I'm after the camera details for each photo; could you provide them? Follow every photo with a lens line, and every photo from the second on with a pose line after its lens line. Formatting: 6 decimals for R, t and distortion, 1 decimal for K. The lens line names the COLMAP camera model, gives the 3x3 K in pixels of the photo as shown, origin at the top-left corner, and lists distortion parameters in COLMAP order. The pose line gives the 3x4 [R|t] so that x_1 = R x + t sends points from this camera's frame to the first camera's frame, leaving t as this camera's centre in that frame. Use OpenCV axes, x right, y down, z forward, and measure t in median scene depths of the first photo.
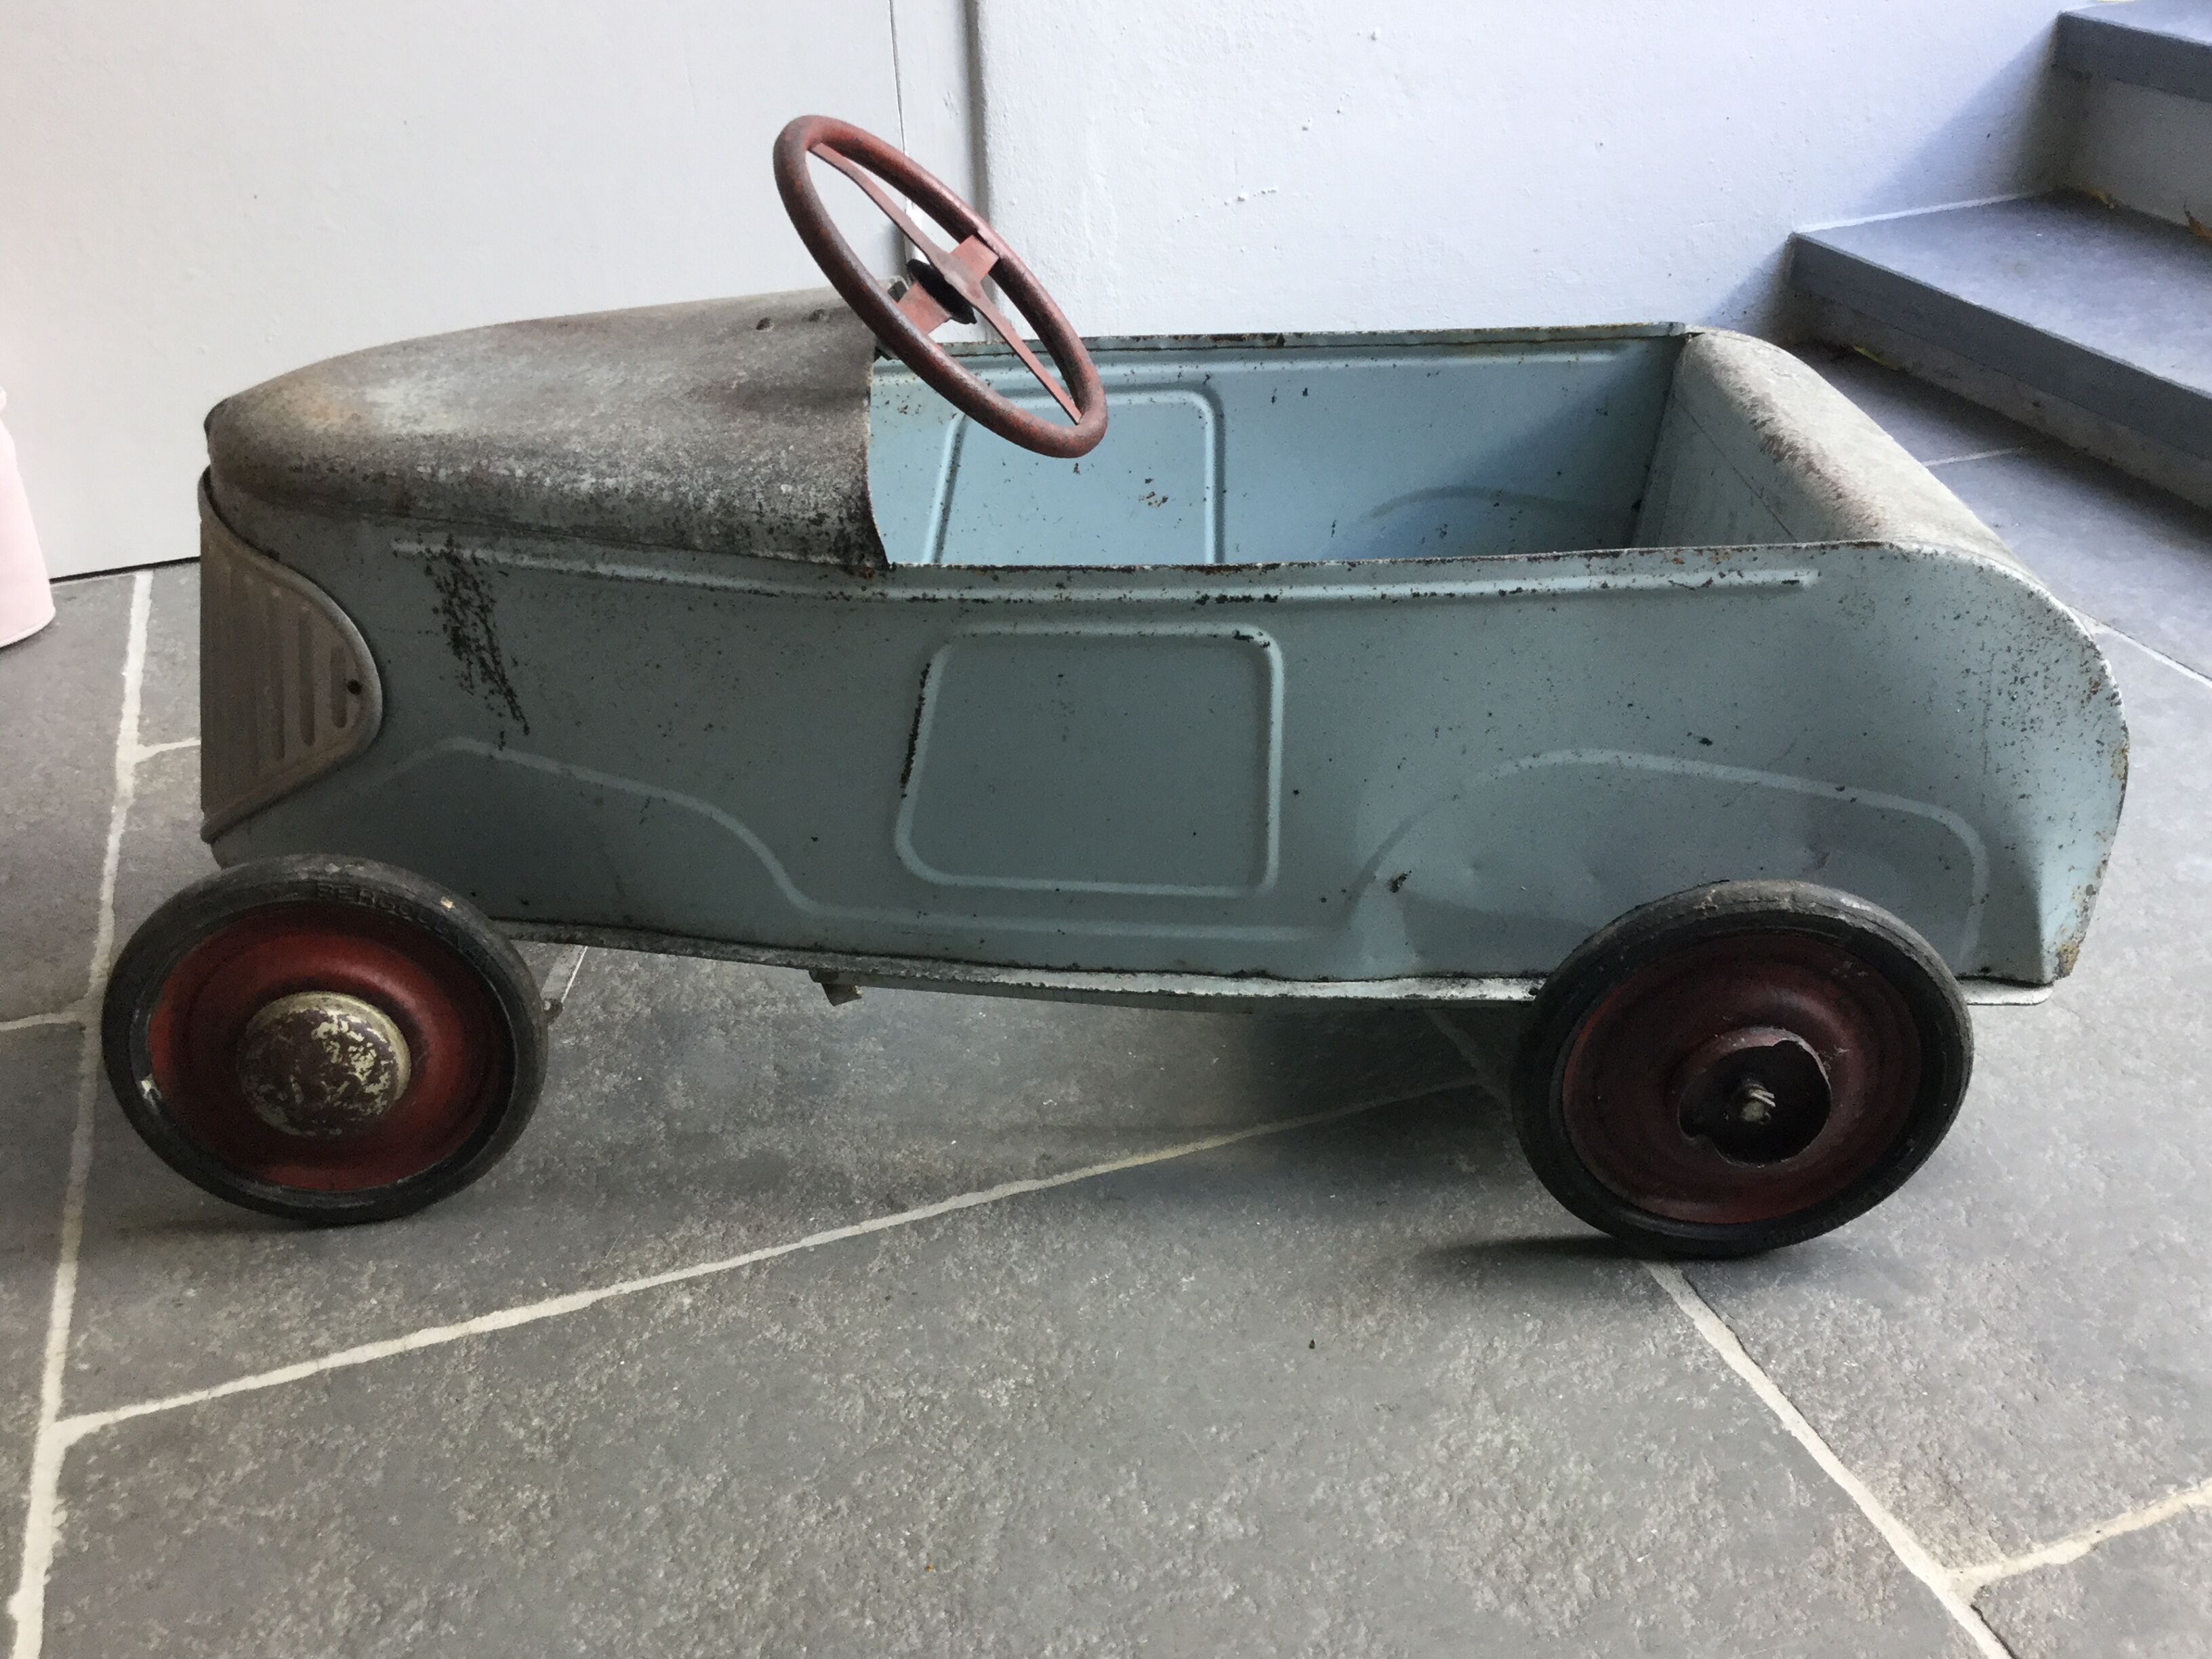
lens RADIAL K [[2121.6, 0, 1106.0], [0, 2121.6, 829.5], [0, 0, 1]] dist [0.096286, -0.233405]
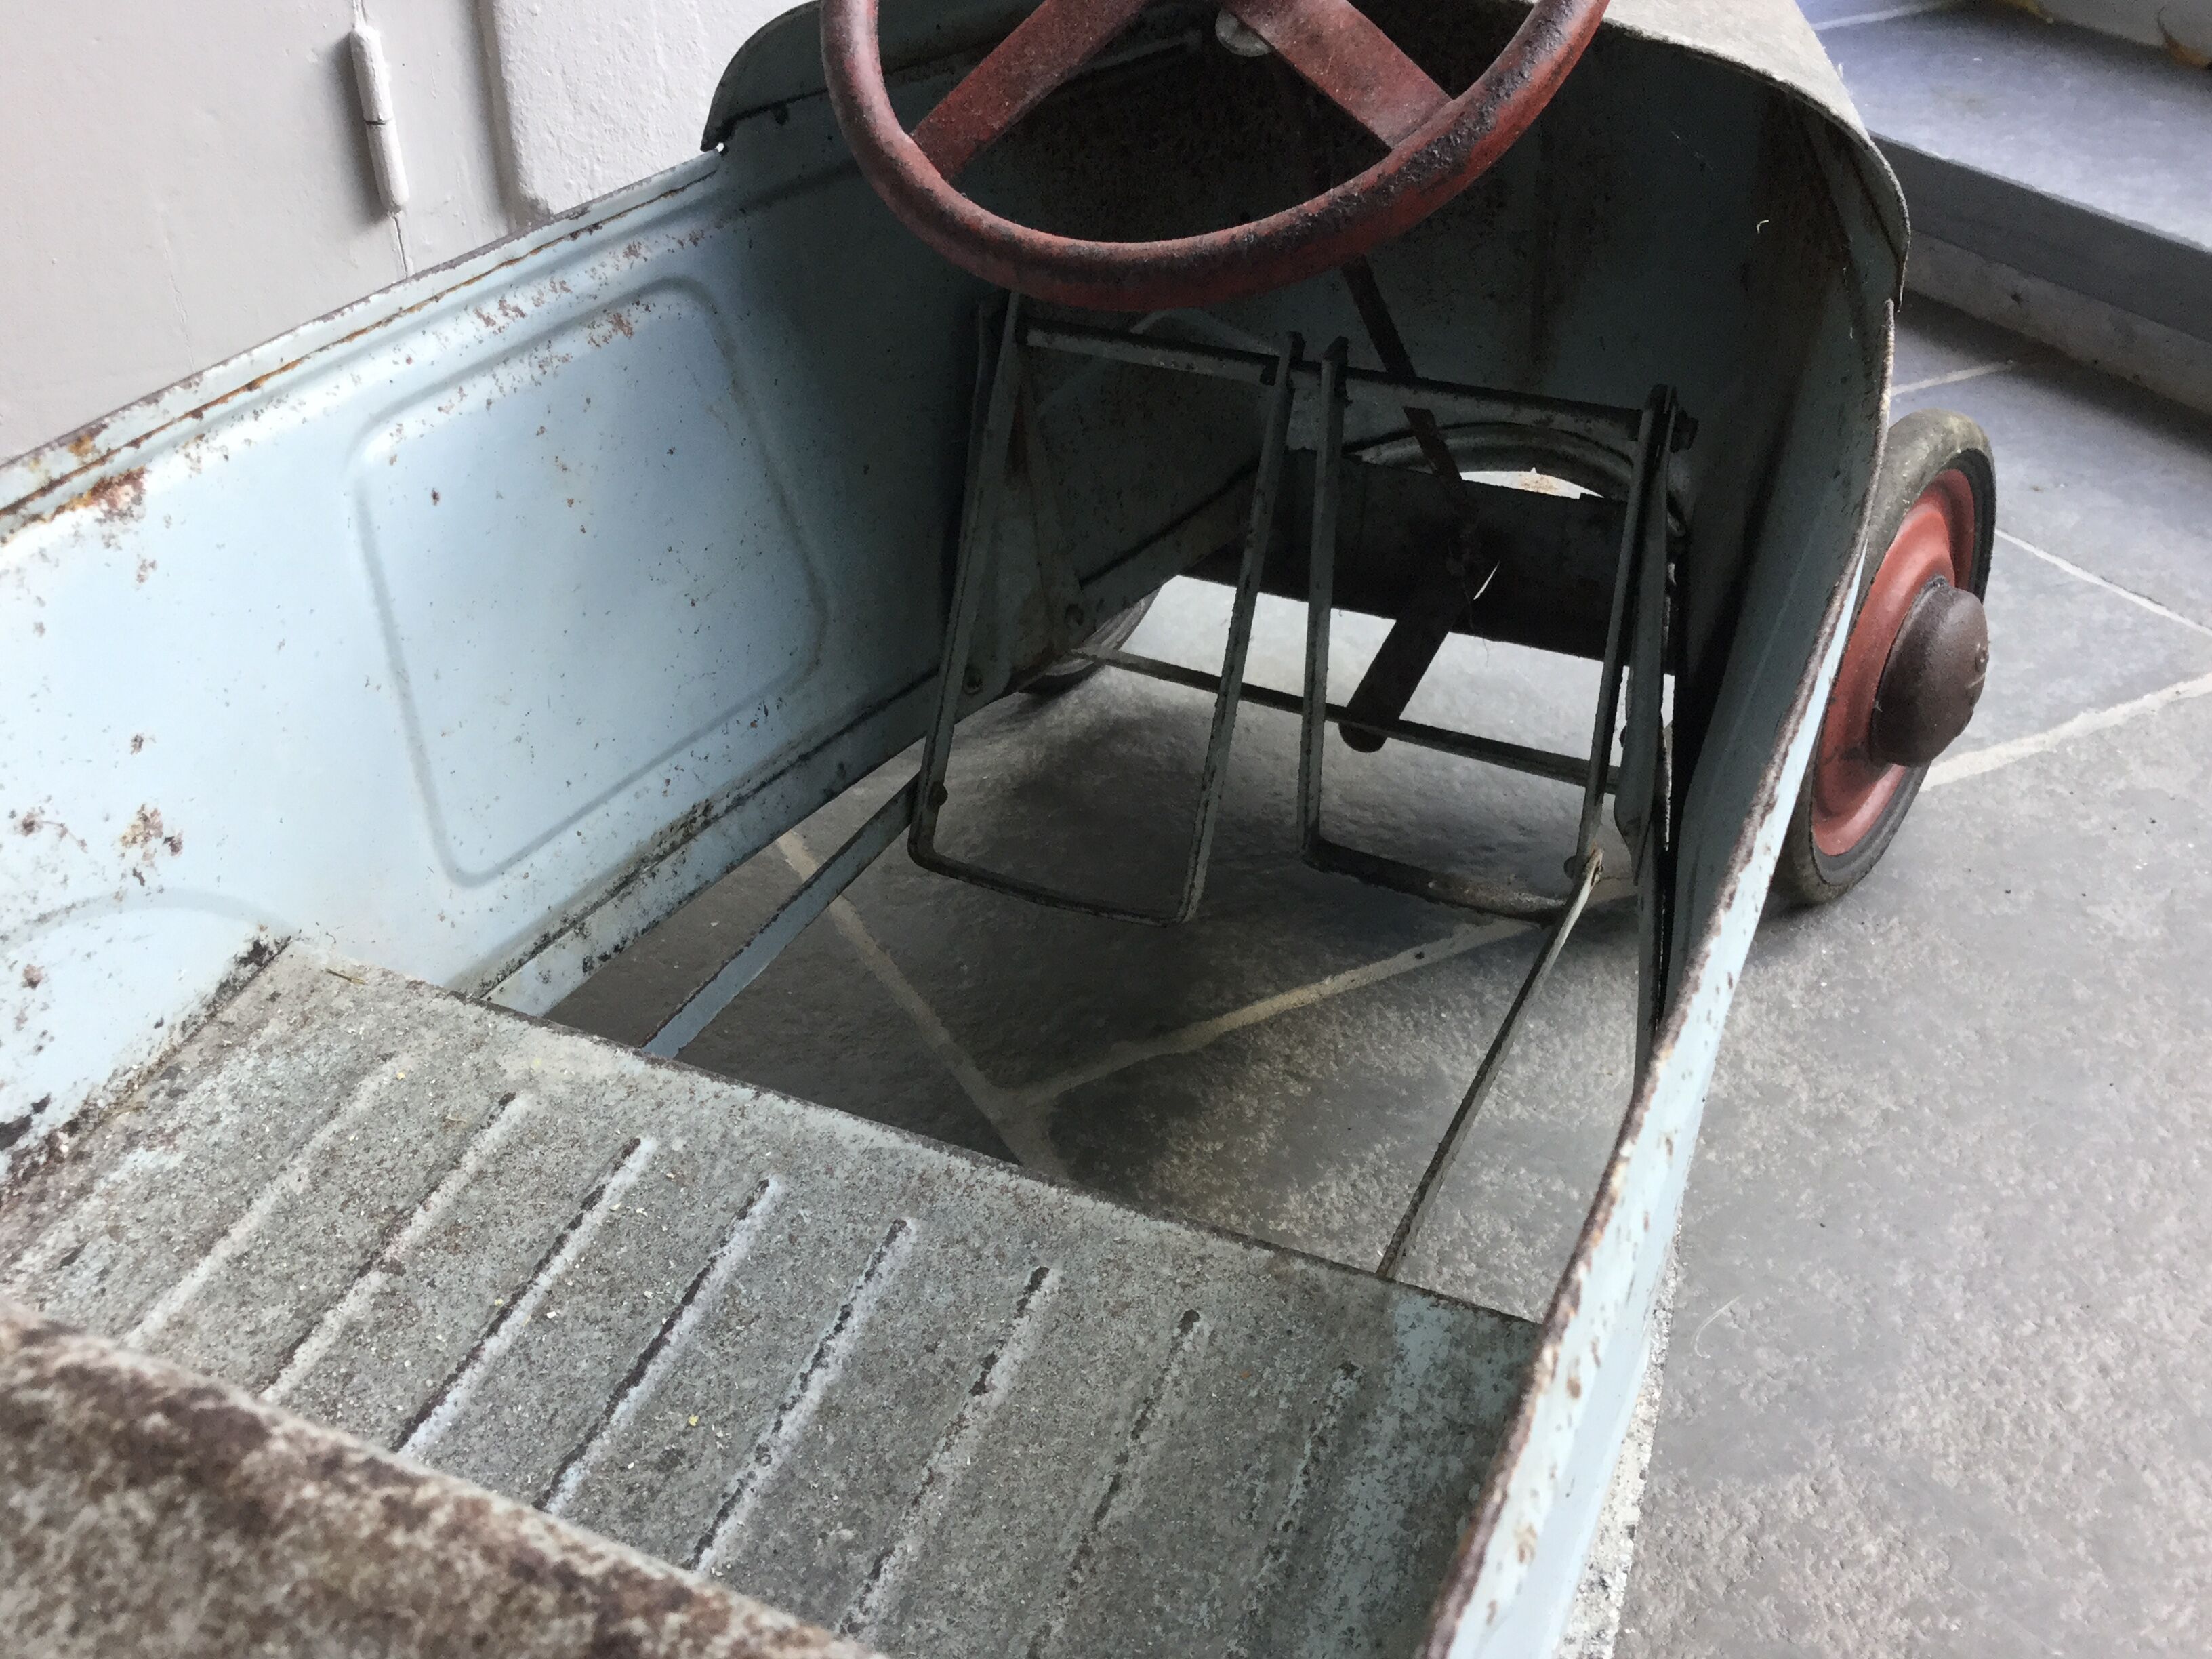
lens RADIAL K [[2131.0, 0, 1117.0], [0, 2131.0, 832.5], [0, 0, 1]] dist [0.067357, -0.160939]
pose [[0.984534, -0.065657, 0.162423, 0.012224], [0.054729, 0.995983, 0.070869, -0.177866], [-0.166424, -0.060884, 0.984173, 0.671301]]
